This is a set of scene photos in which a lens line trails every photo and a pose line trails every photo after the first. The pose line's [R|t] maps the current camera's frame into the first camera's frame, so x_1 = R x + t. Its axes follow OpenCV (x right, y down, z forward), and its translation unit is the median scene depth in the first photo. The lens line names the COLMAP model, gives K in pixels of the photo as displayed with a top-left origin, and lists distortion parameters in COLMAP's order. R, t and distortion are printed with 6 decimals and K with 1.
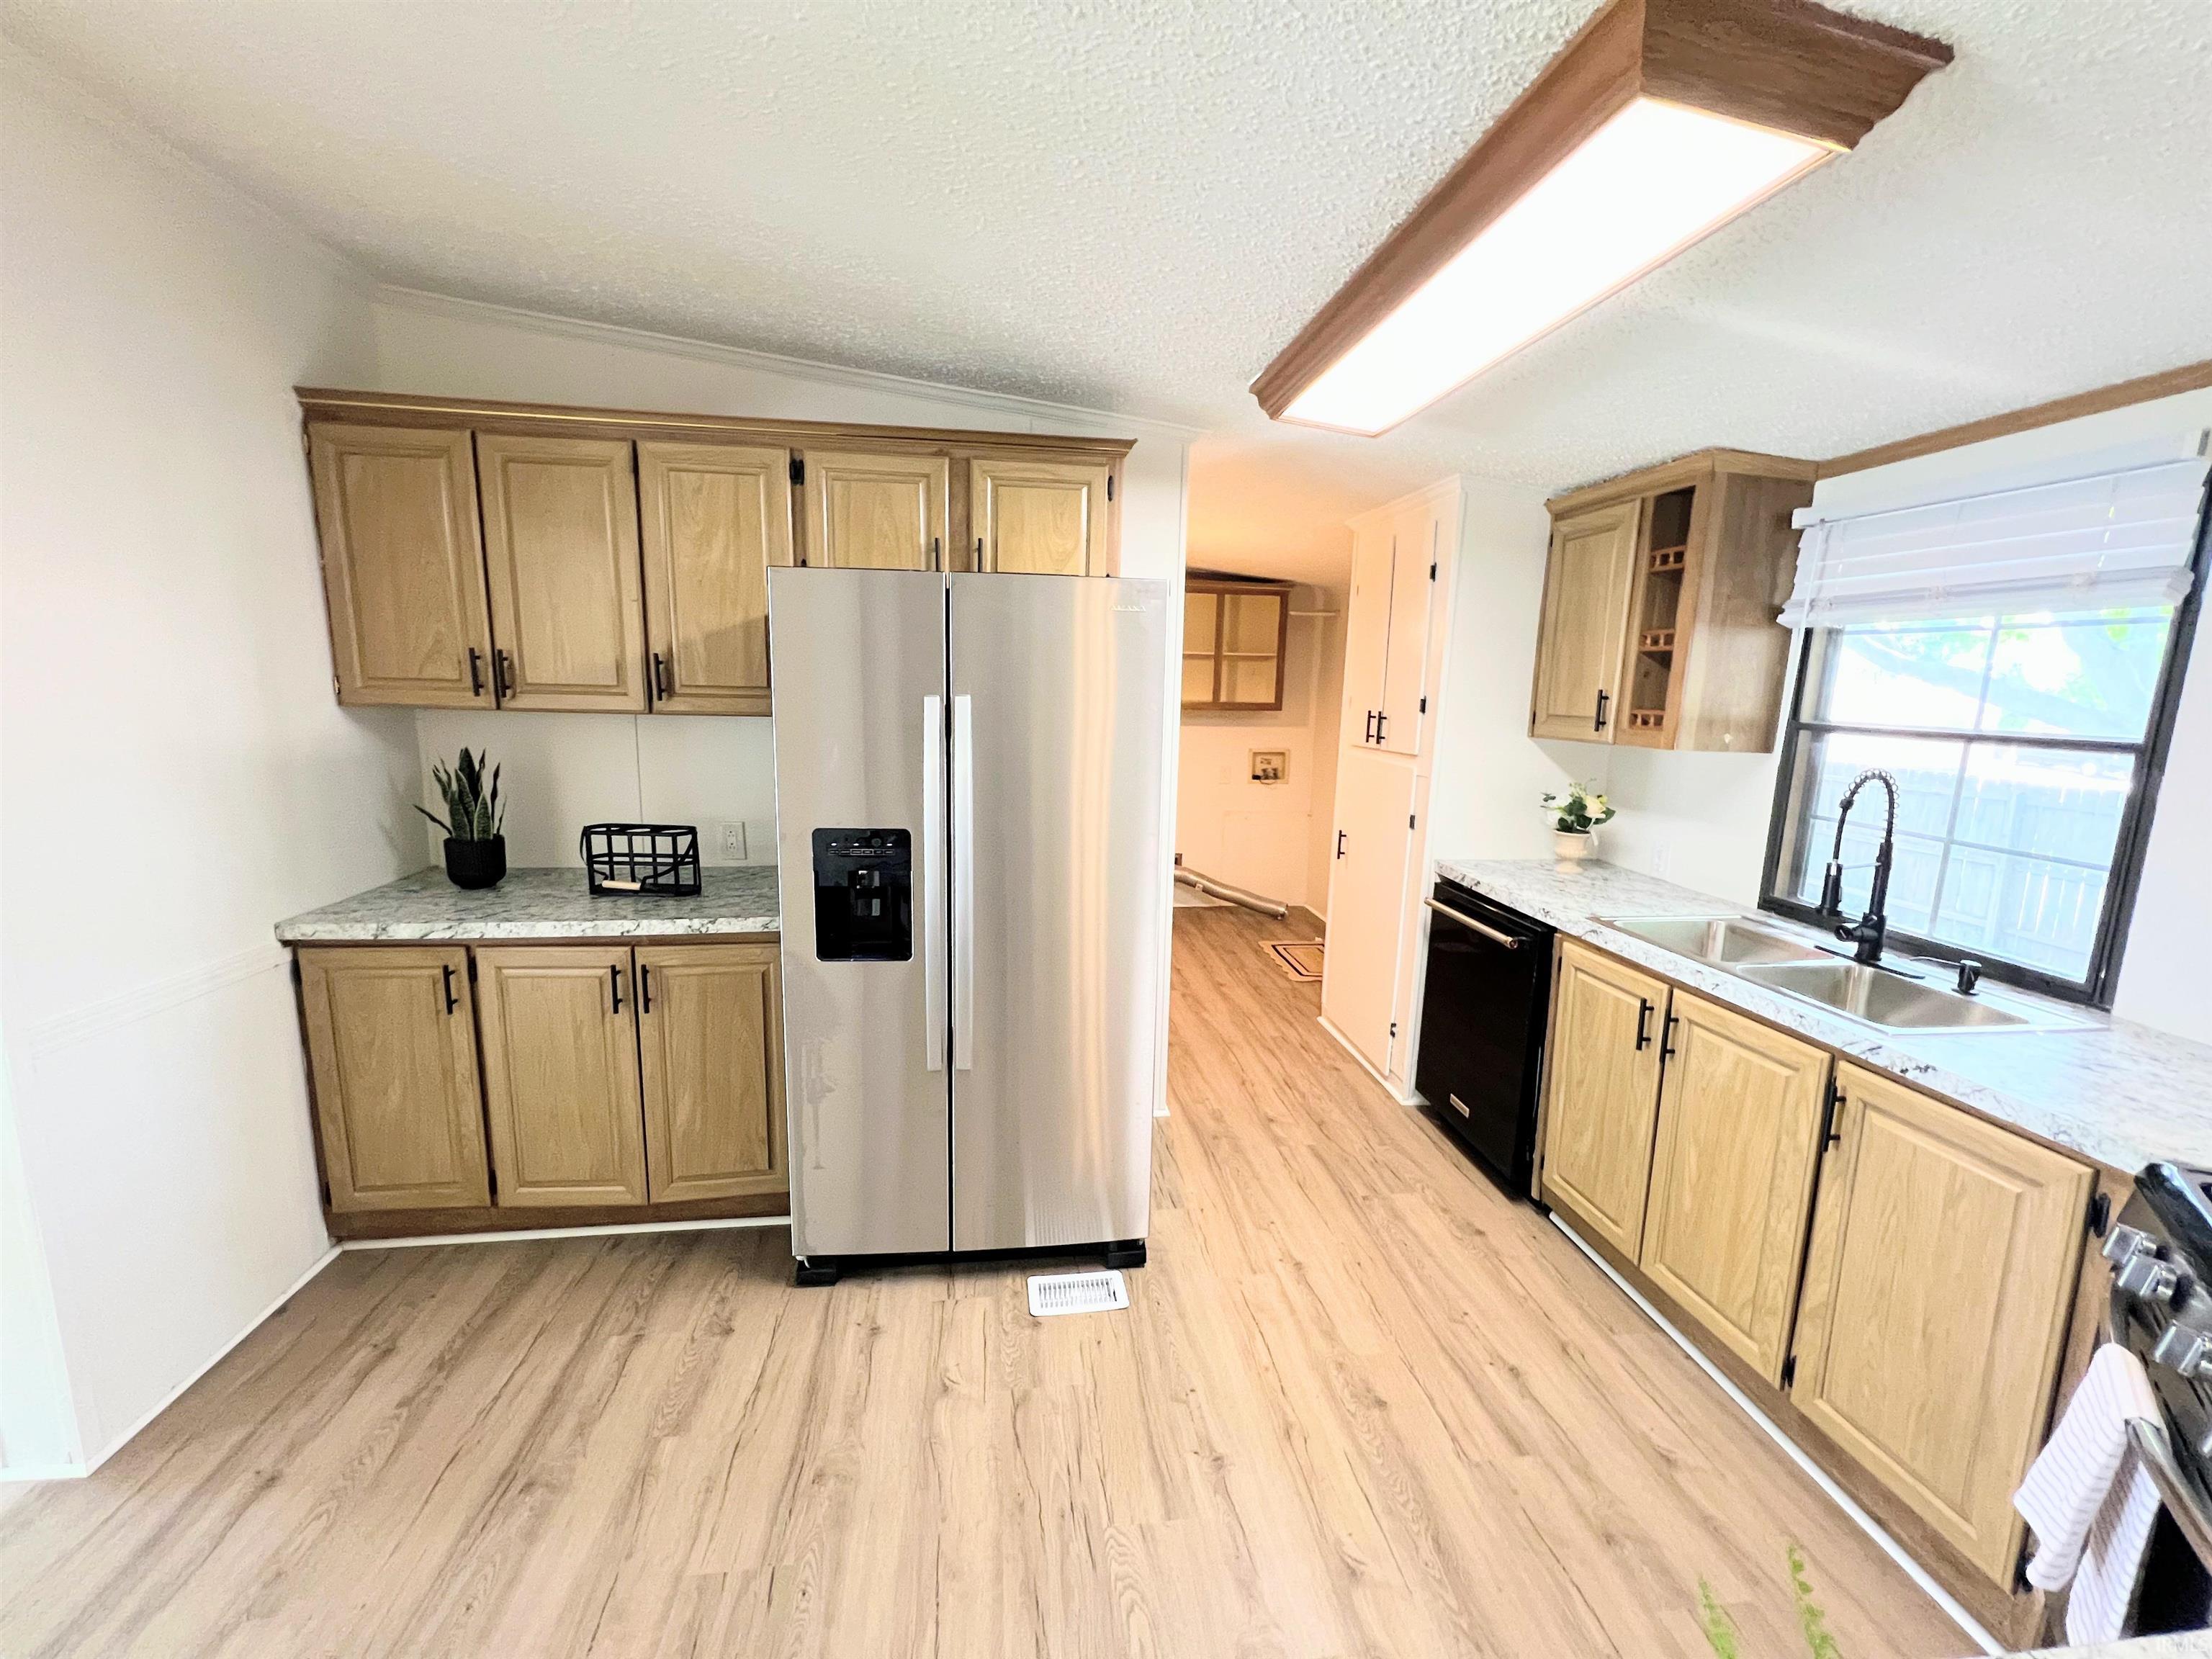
lens RADIAL K [[889.5, 0, 1102.3], [0, 889.5, 830.6], [0, 0, 1]] dist [-0.001595, -0.000240]
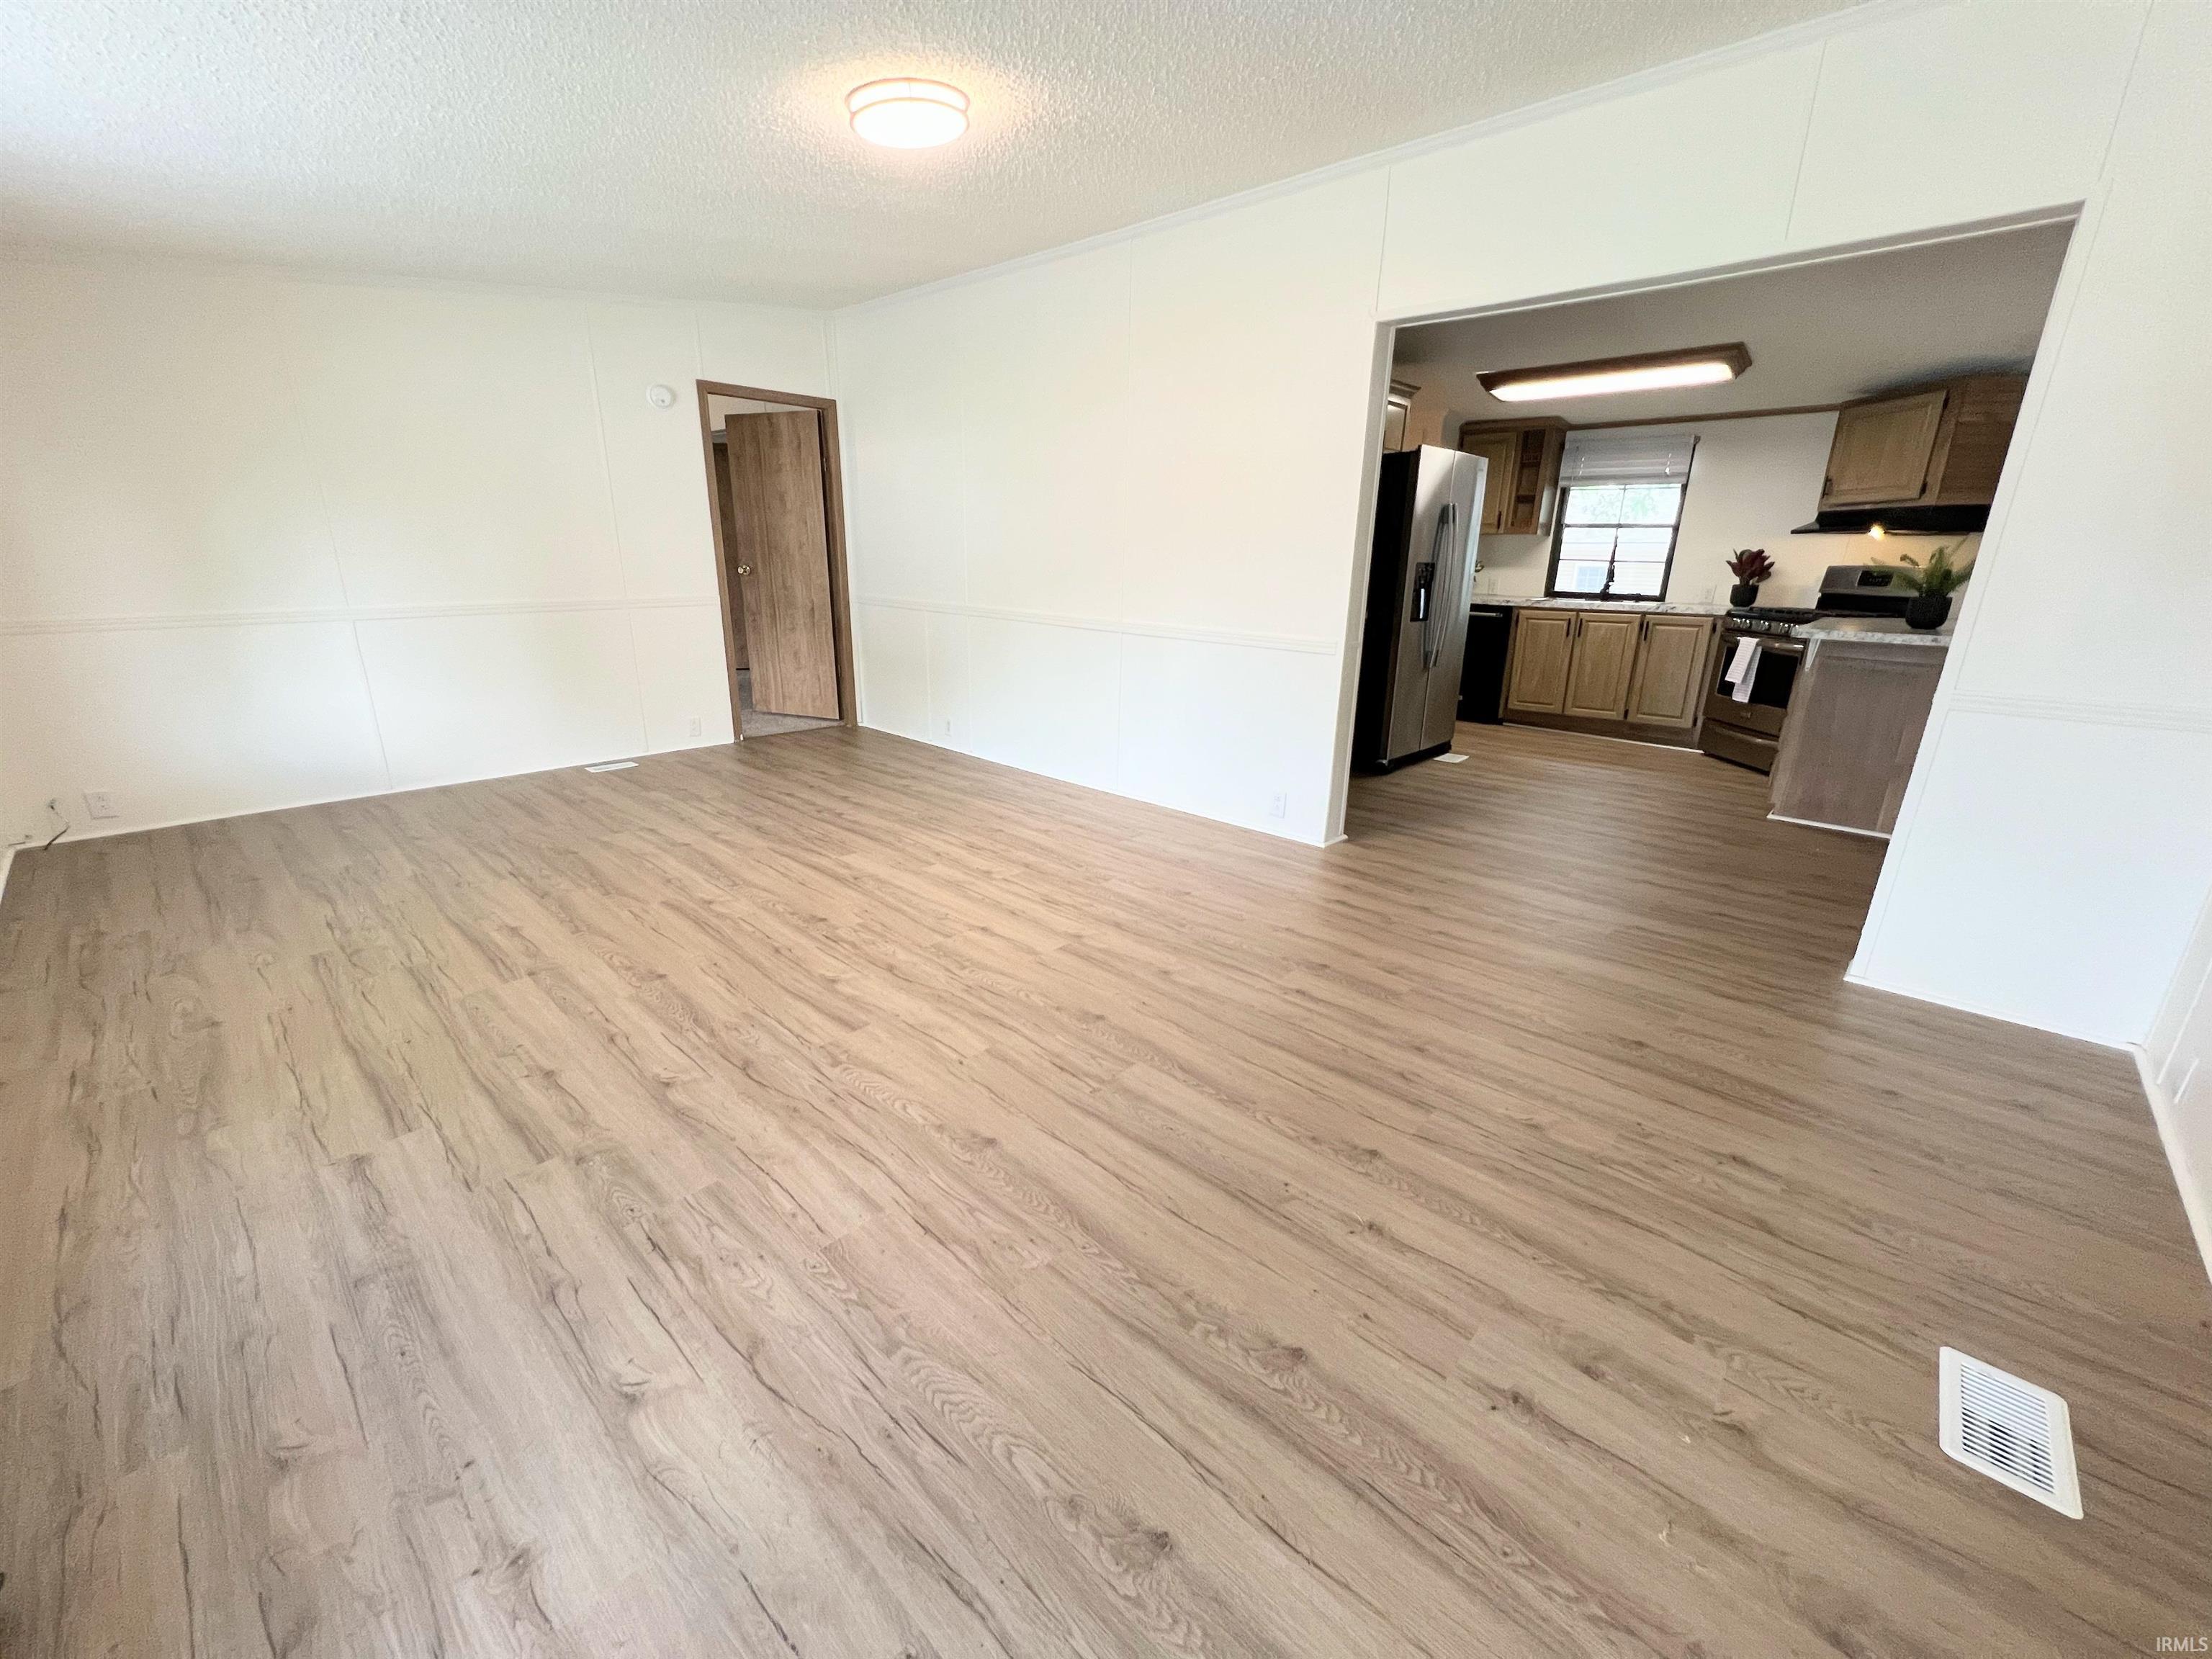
lens RADIAL K [[889.5, 0, 1102.3], [0, 889.5, 830.6], [0, 0, 1]] dist [-0.001595, -0.000240]
pose [[0.761975, -0.205216, 0.614232, -2.218075], [0.106410, 0.975248, 0.193827, 0.122500], [-0.638804, -0.082331, 0.764951, -0.282727]]
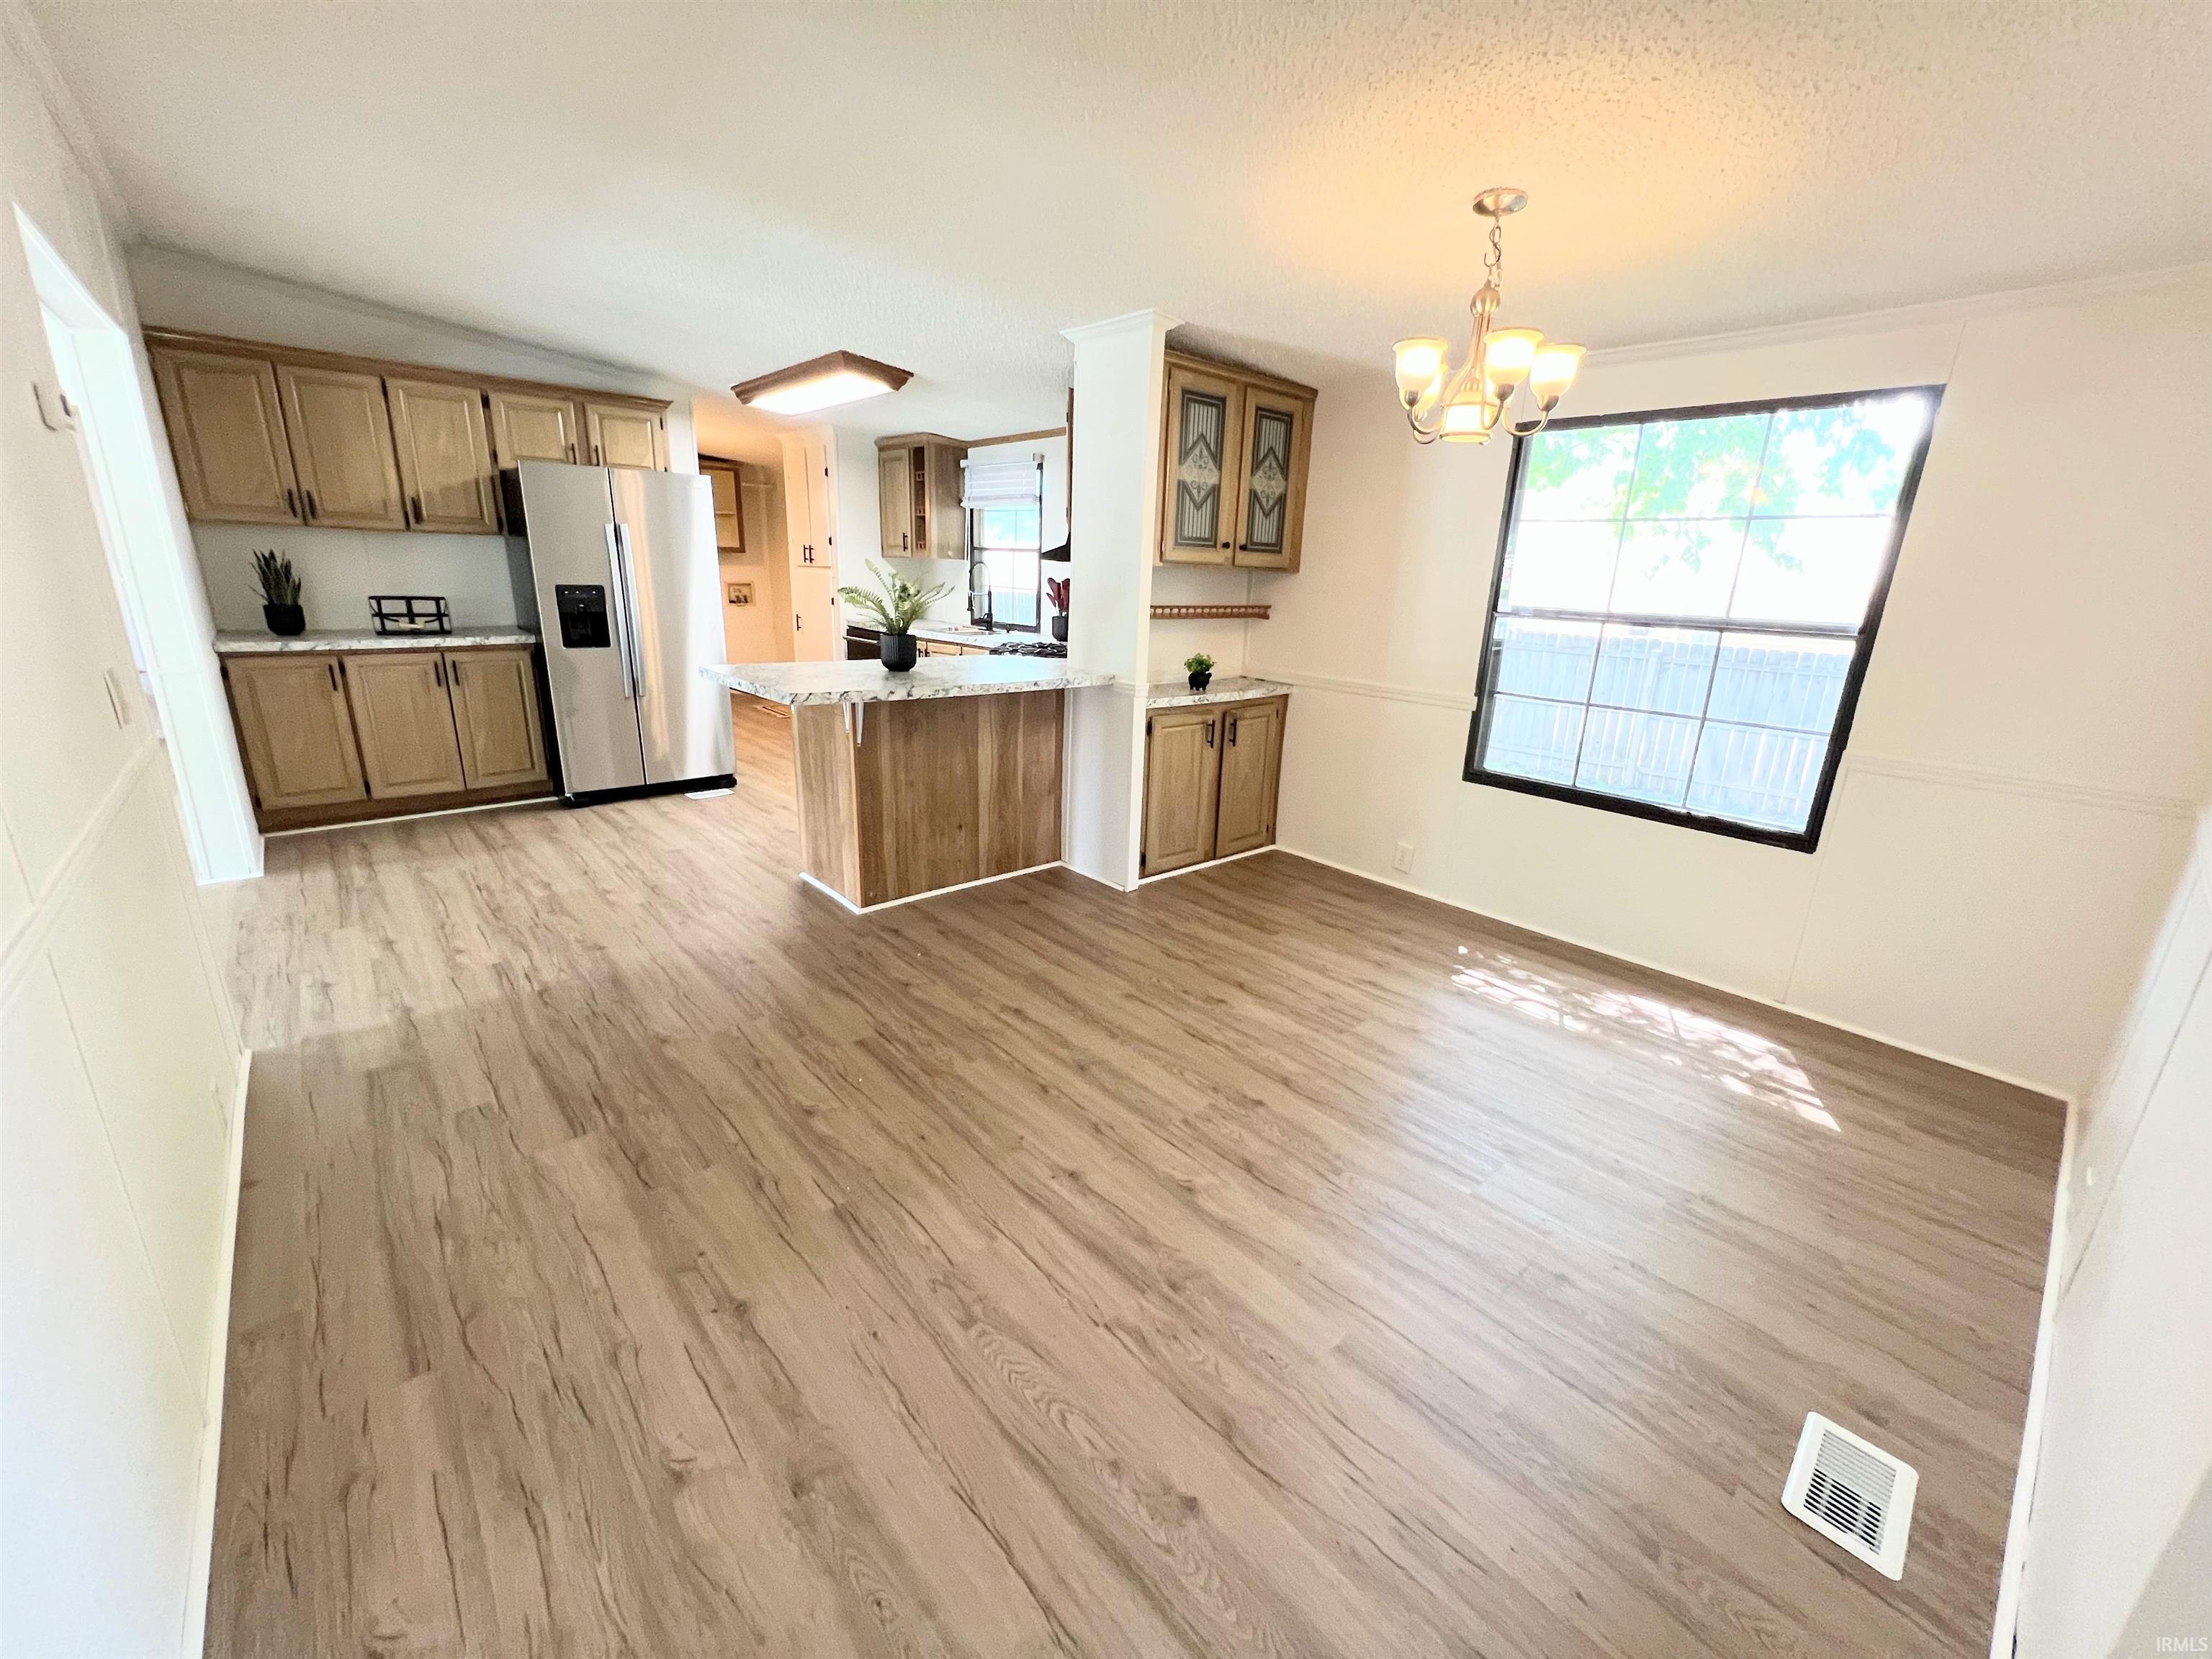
lens RADIAL K [[889.5, 0, 1102.3], [0, 889.5, 830.6], [0, 0, 1]] dist [-0.001595, -0.000240]
pose [[0.826081, -0.155111, 0.541784, -0.429058], [0.078828, 0.983728, 0.161447, 0.302426], [-0.558010, -0.090661, 0.824867, -1.412502]]
